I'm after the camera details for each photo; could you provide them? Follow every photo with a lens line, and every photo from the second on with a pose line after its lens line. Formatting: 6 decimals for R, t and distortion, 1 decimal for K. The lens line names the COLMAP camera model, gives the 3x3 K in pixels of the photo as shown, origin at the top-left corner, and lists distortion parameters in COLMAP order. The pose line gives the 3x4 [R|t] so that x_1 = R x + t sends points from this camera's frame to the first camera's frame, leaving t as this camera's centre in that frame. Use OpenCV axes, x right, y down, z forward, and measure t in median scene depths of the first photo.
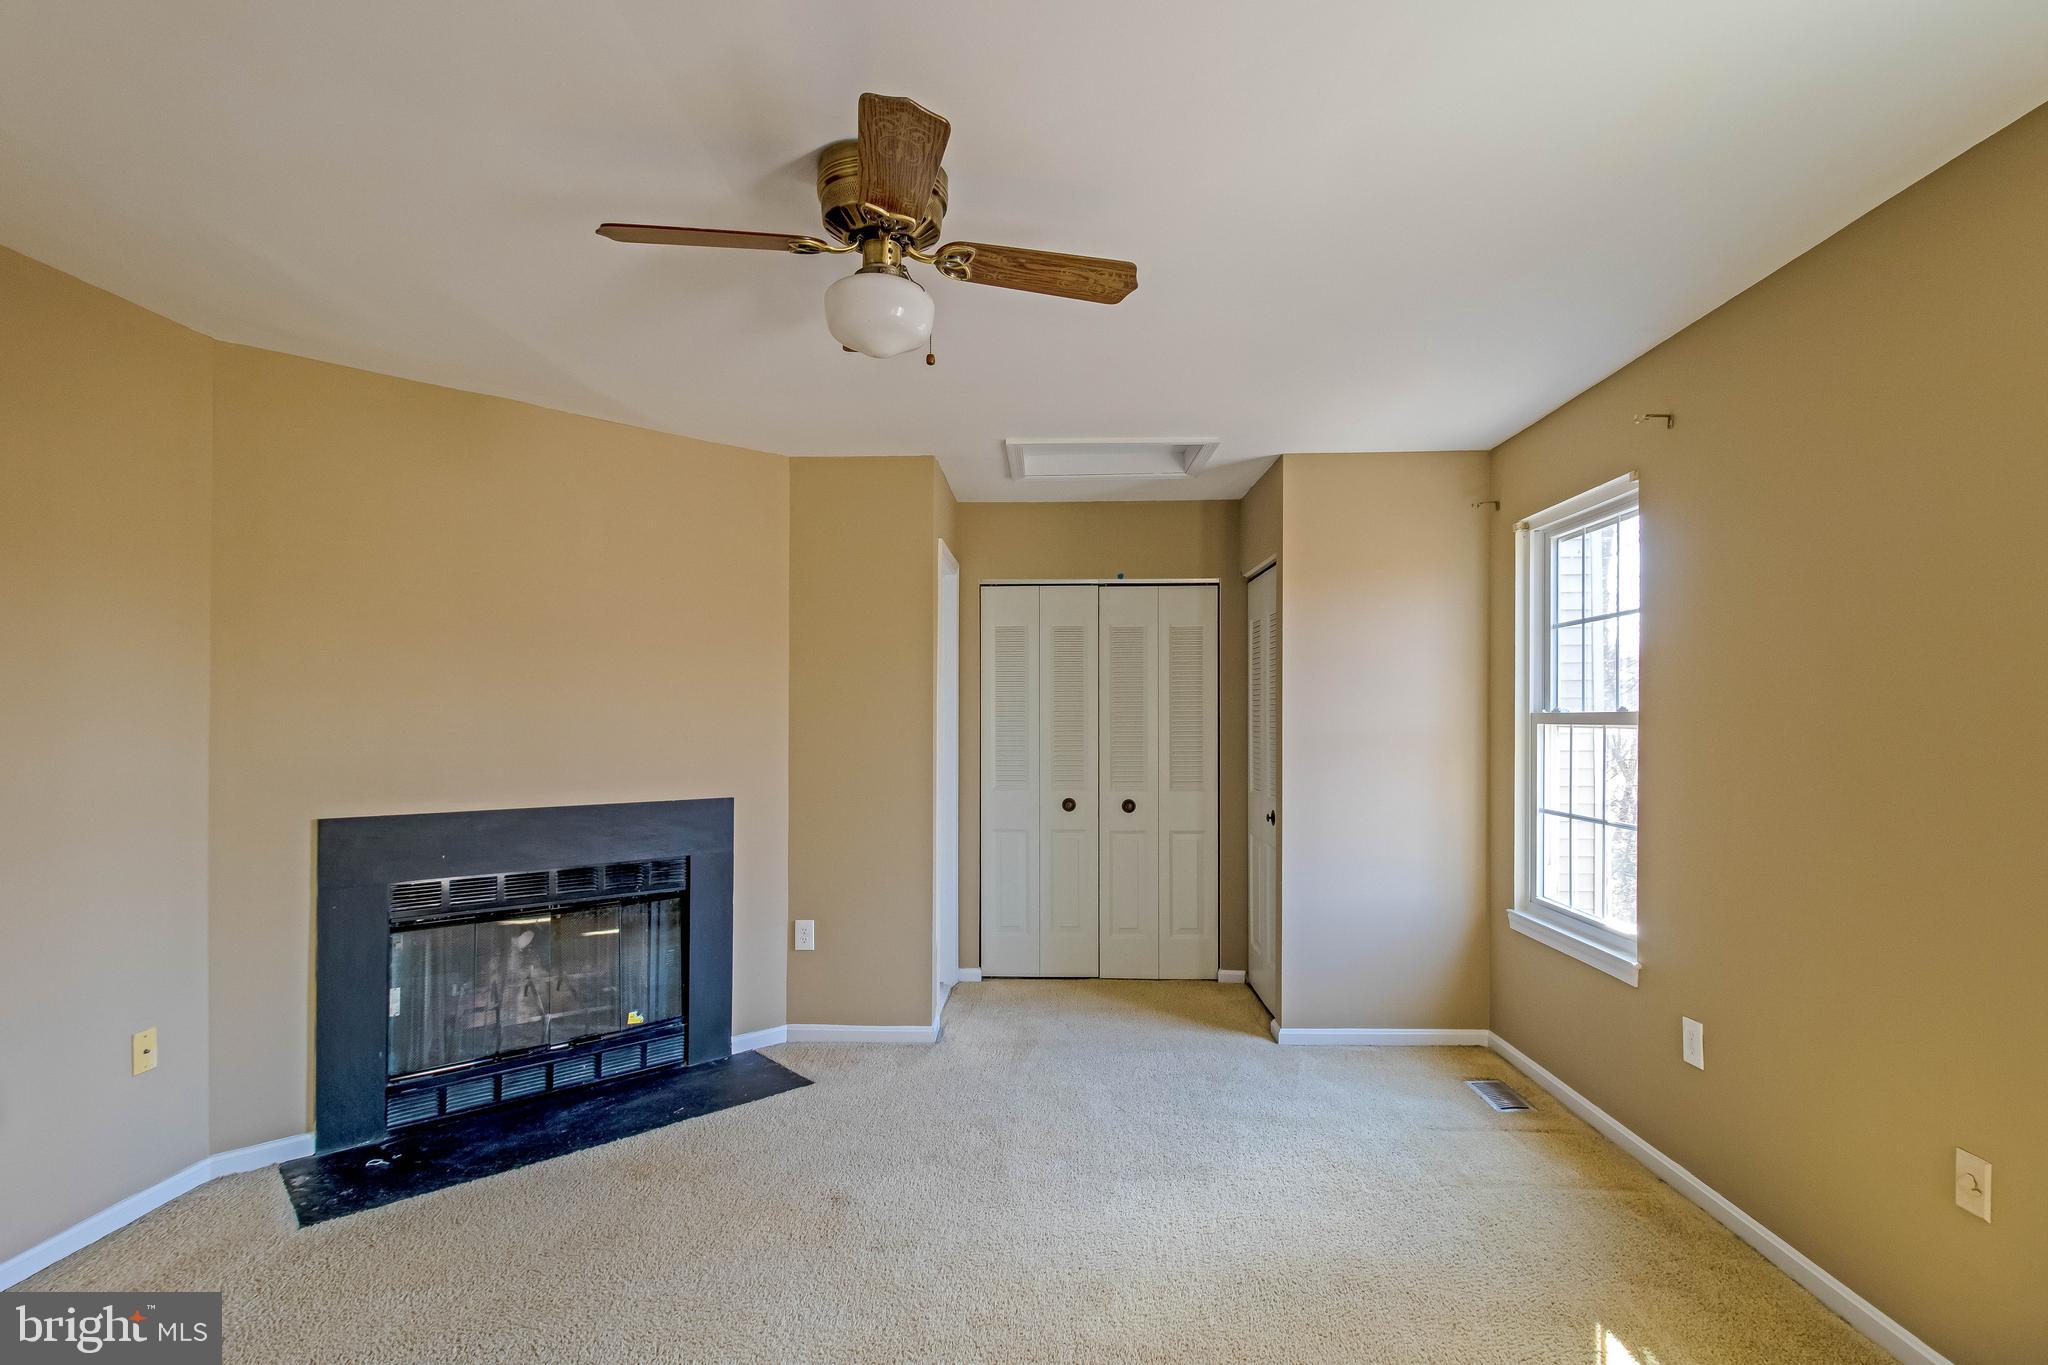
lens RADIAL K [[958.6, 0, 985.6], [0, 958.6, 706.1], [0, 0, 1]] dist [-0.001579, -0.006126]
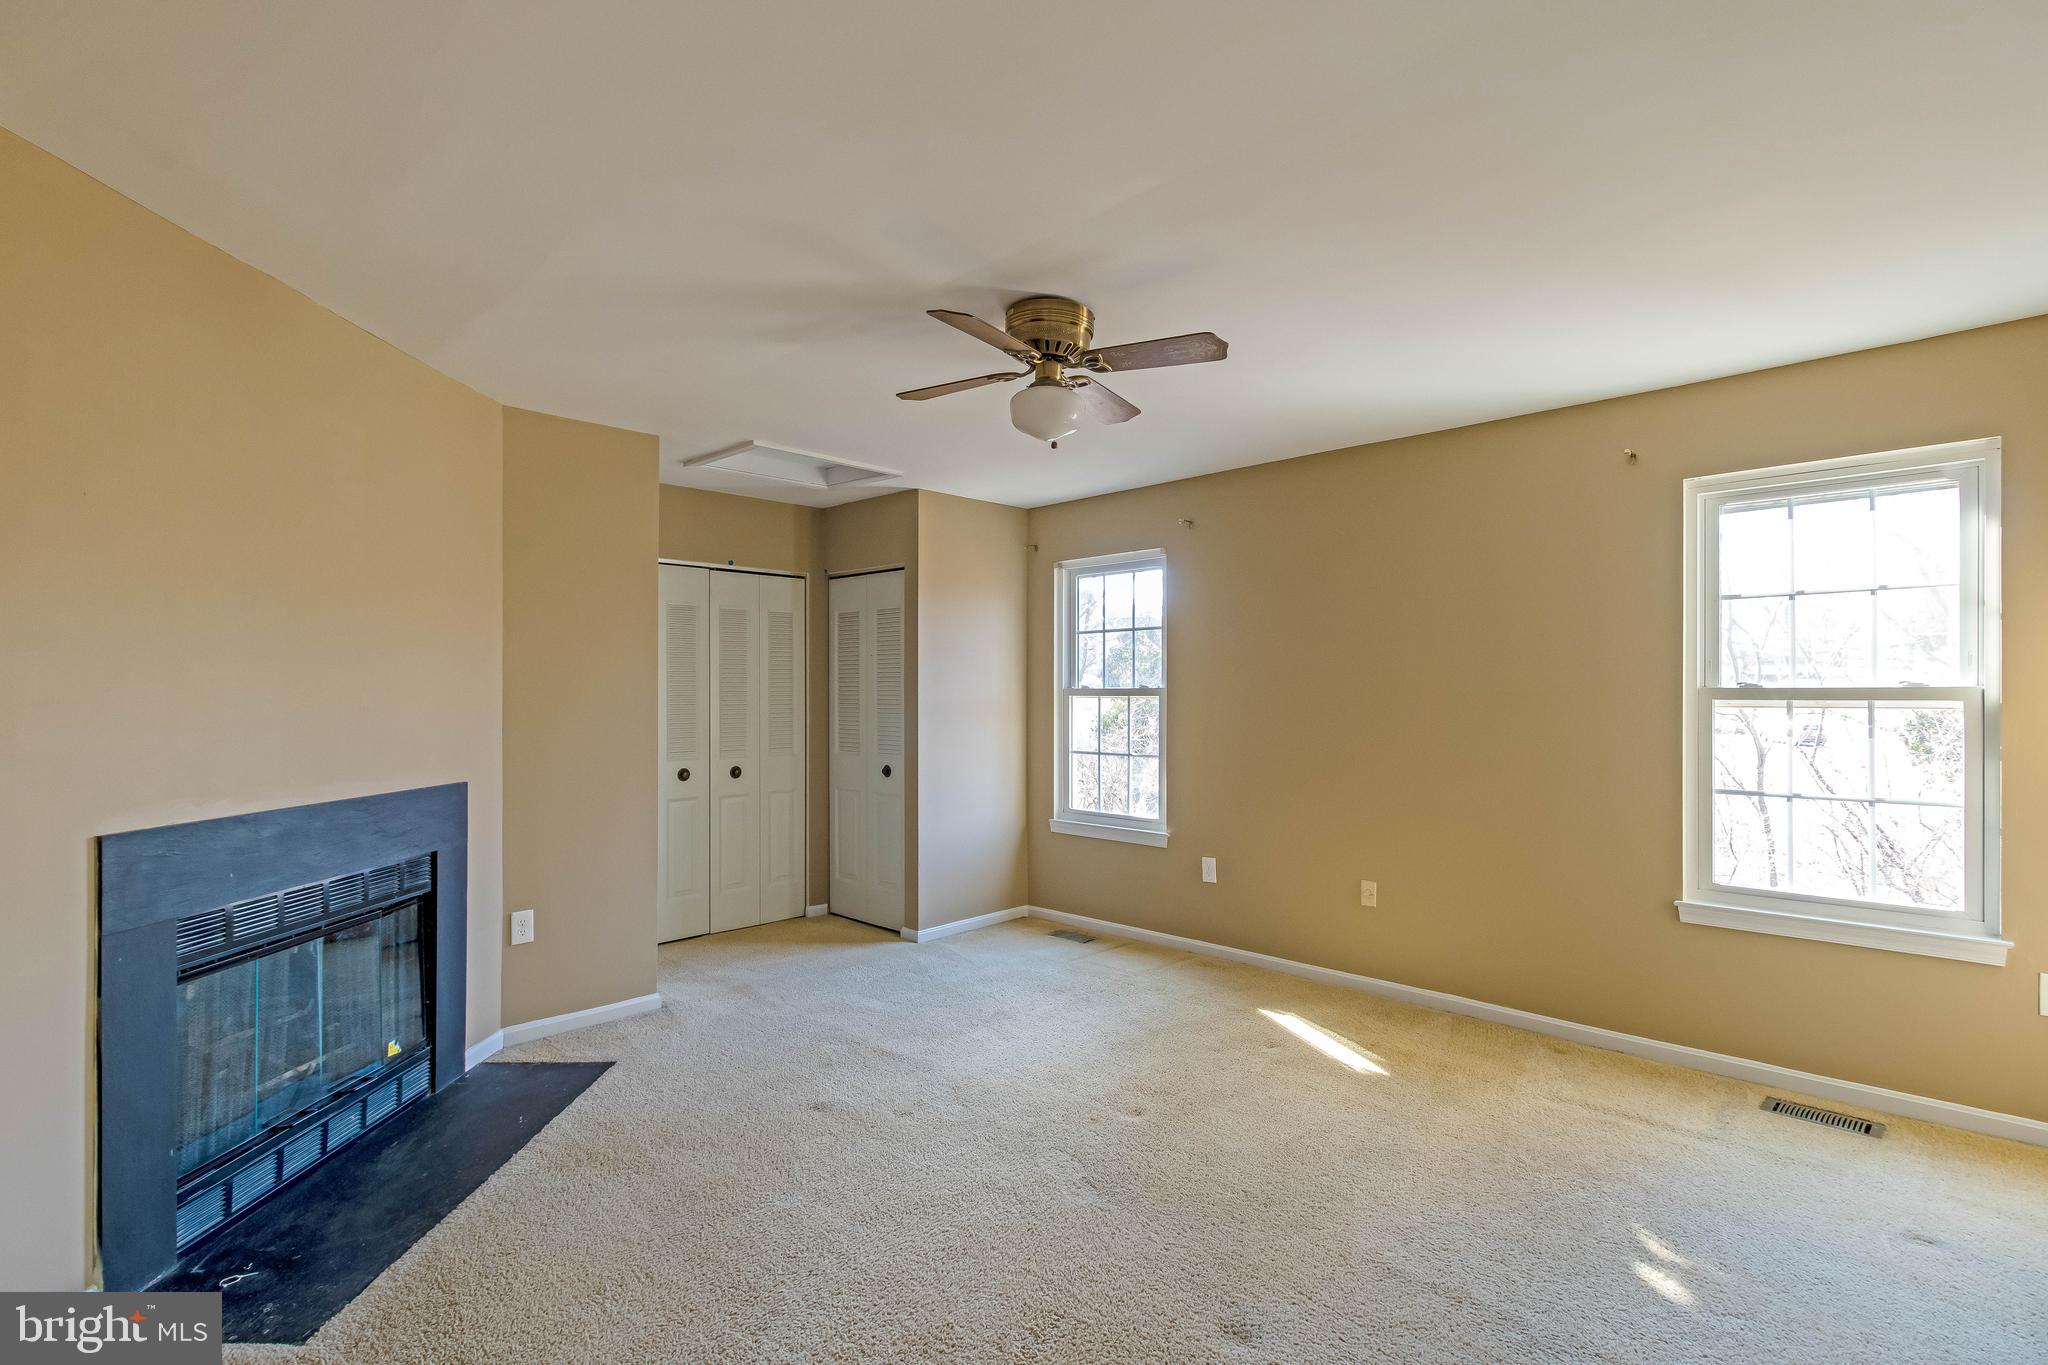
lens RADIAL K [[946.7, 0, 1022.3], [0, 946.7, 681.8], [0, 0, 1]] dist [0.024810, -0.025227]
pose [[0.676303, 0.008131, 0.736578, -0.586142], [-0.008265, 0.999960, -0.003450, 0.002191], [-0.736577, -0.003755, 0.676343, 0.028074]]
